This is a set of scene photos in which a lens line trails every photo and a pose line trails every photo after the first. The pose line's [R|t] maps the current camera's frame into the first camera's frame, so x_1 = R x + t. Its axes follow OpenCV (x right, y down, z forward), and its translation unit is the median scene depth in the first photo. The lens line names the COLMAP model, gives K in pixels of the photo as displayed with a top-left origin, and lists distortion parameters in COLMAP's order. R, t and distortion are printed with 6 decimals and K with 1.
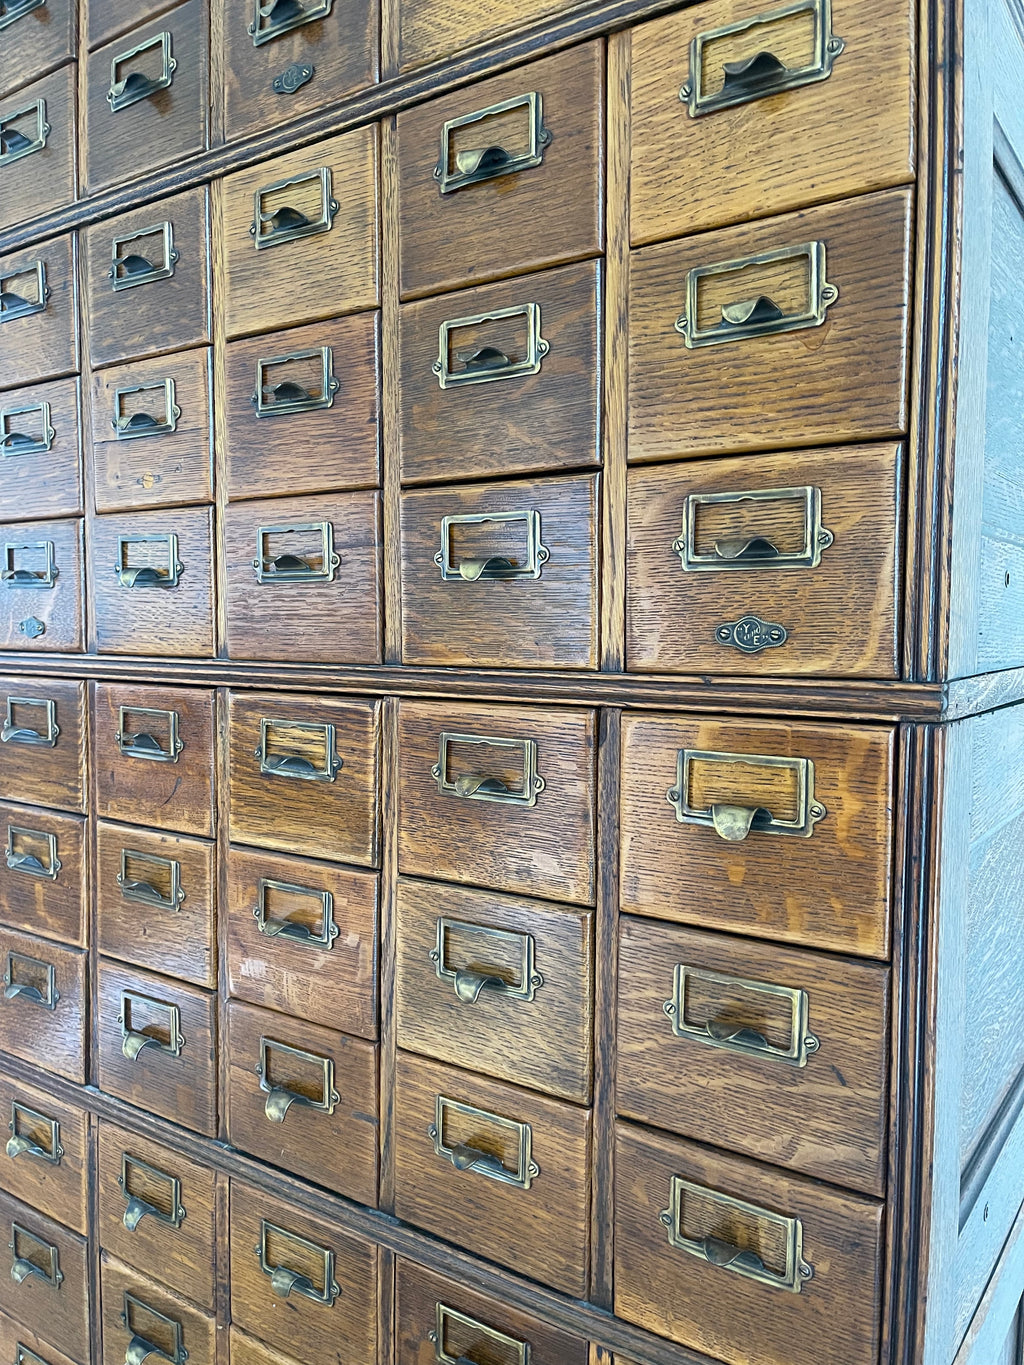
lens RADIAL K [[1029.8, 0, 512.0], [0, 1029.8, 682.5], [0, 0, 1]] dist [0.076256, -0.115755]
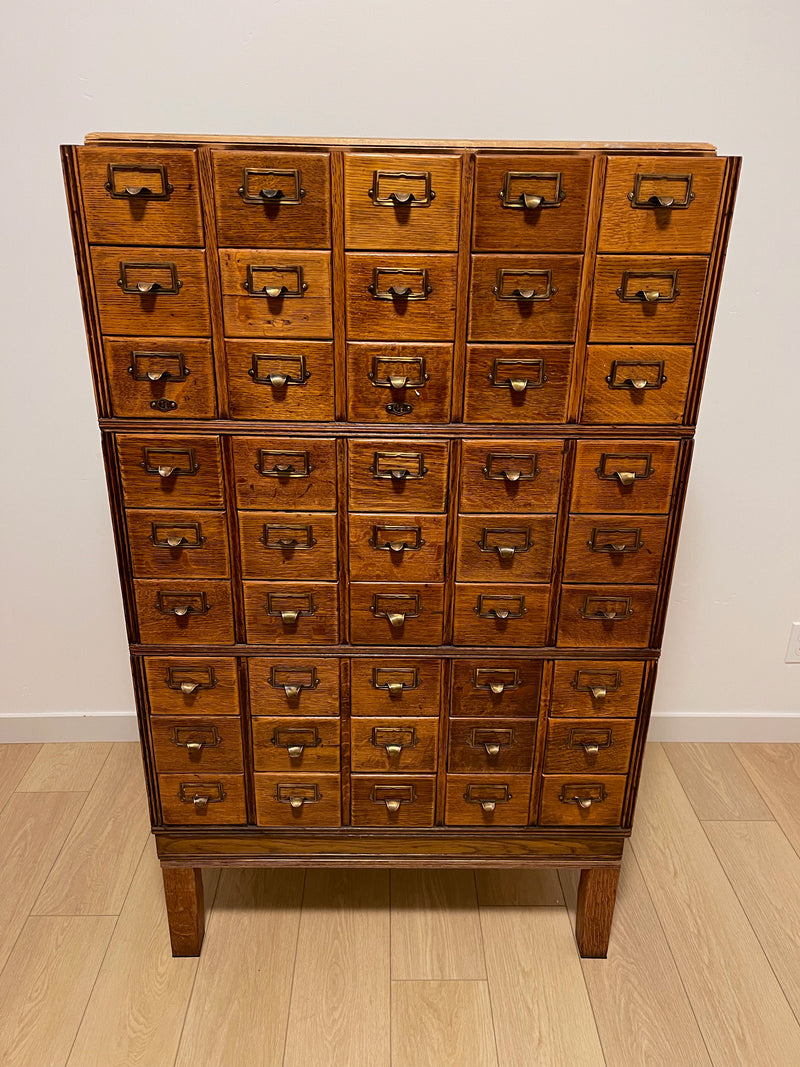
lens RADIAL K [[805.0, 0, 400.0], [0, 805.0, 533.5], [0, 0, 1]] dist [0.076256, -0.115755]
pose [[0.817130, -0.222496, 0.531783, -1.392937], [0.021301, 0.933534, 0.357857, -0.490631], [-0.576059, -0.281088, 0.767558, -0.362858]]
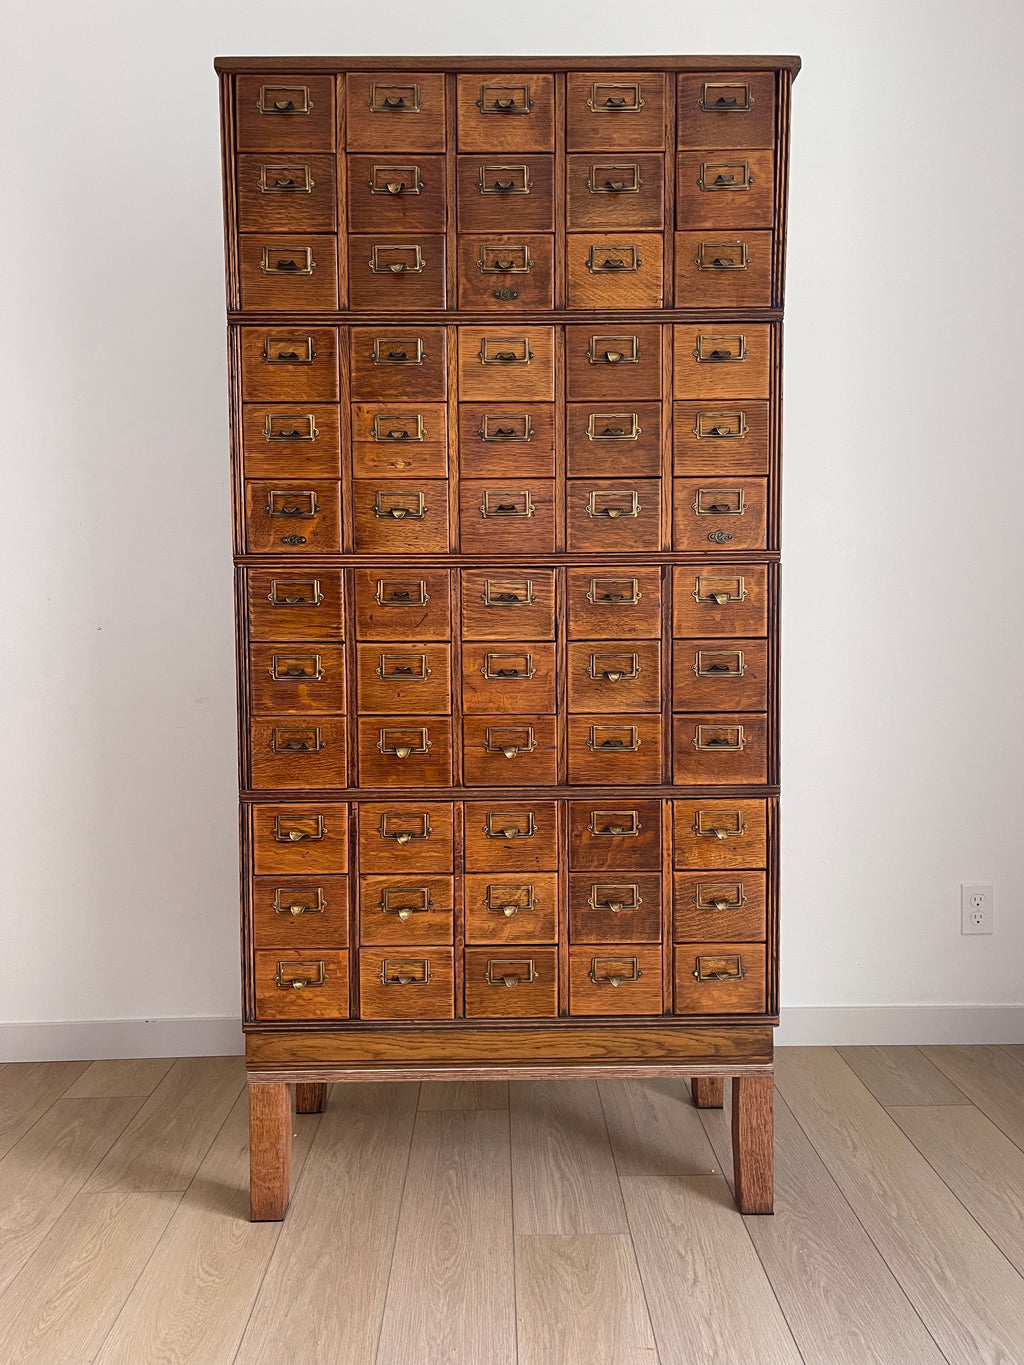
lens RADIAL K [[1029.8, 0, 512.0], [0, 1029.8, 682.5], [0, 0, 1]] dist [0.076256, -0.115755]
pose [[0.815976, -0.045478, 0.576294, -1.889568], [0.044248, 0.998890, 0.016177, 0.281769], [-0.576390, 0.012300, 0.817083, -1.035140]]
